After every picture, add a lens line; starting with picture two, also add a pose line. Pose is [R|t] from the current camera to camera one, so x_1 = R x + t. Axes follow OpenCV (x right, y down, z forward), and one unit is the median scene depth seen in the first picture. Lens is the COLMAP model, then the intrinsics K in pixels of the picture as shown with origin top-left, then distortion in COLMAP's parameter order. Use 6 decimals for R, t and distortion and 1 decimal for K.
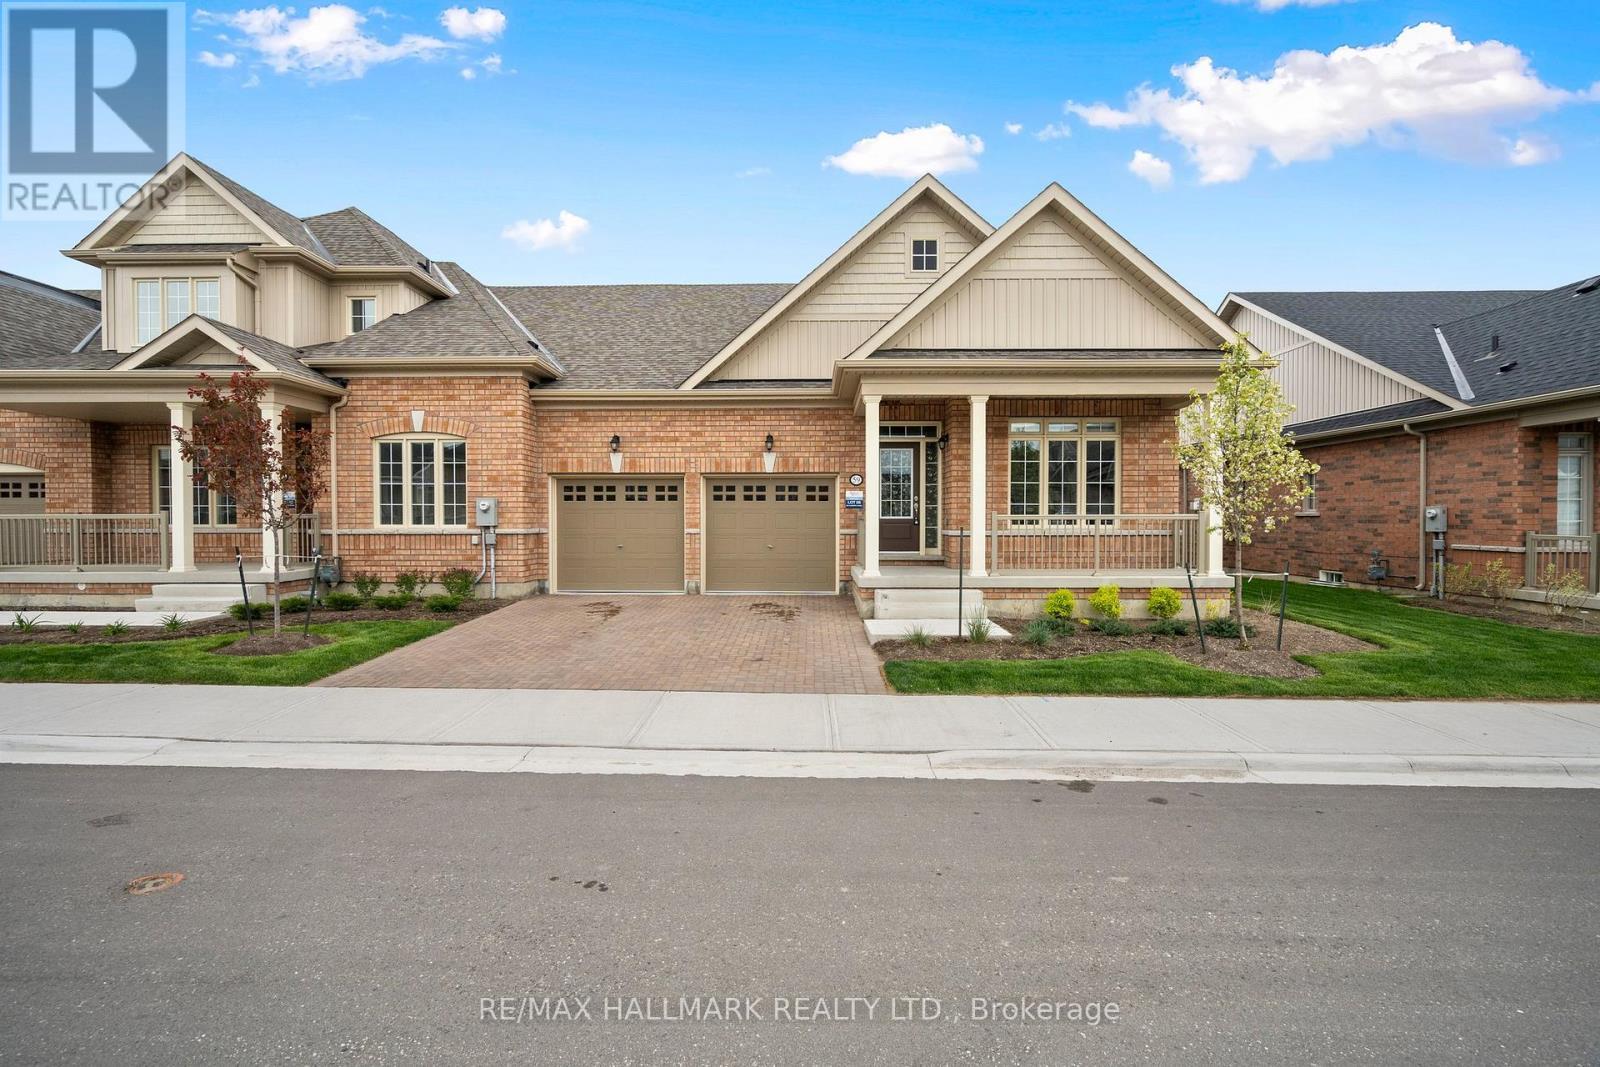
lens RADIAL K [[724.2, 0, 791.9], [0, 724.2, 531.7], [0, 0, 1]] dist [-0.002527, 0.000091]
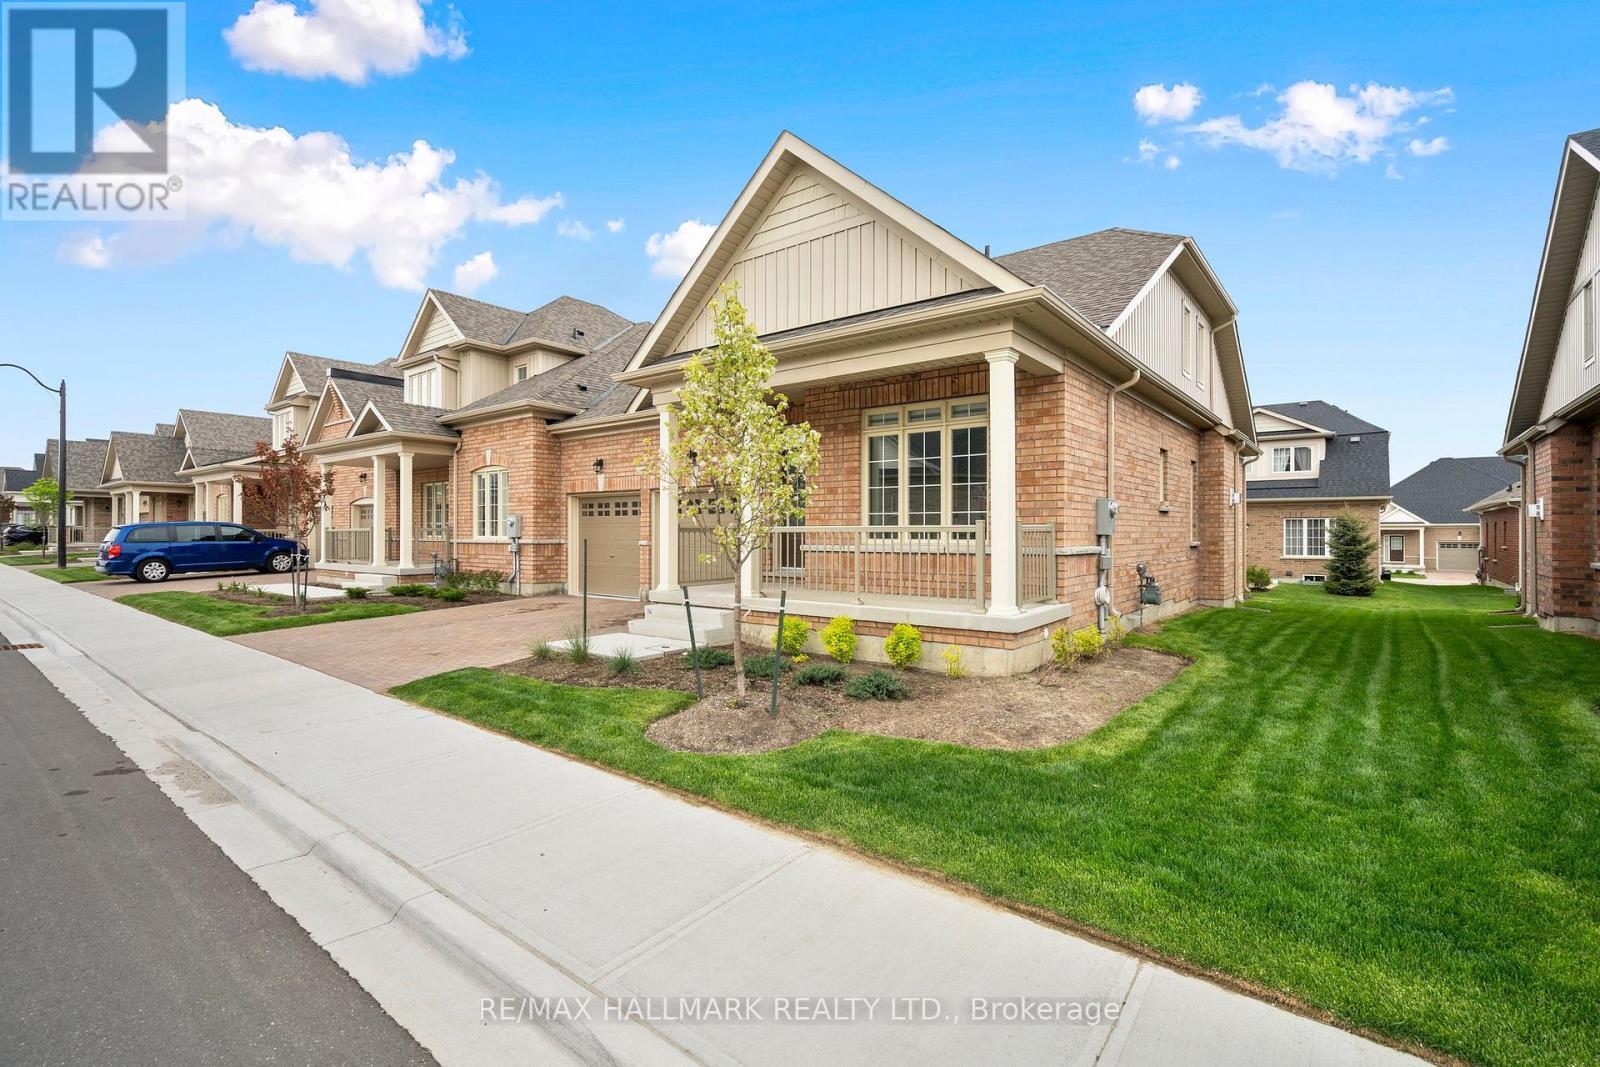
lens RADIAL K [[724.2, 0, 791.9], [0, 724.2, 531.7], [0, 0, 1]] dist [-0.002527, 0.000091]
pose [[0.797758, -0.000072, -0.602977, 0.731379], [-0.012469, 0.999784, -0.016616, -0.002551], [0.602849, 0.020774, 0.797585, 0.287529]]
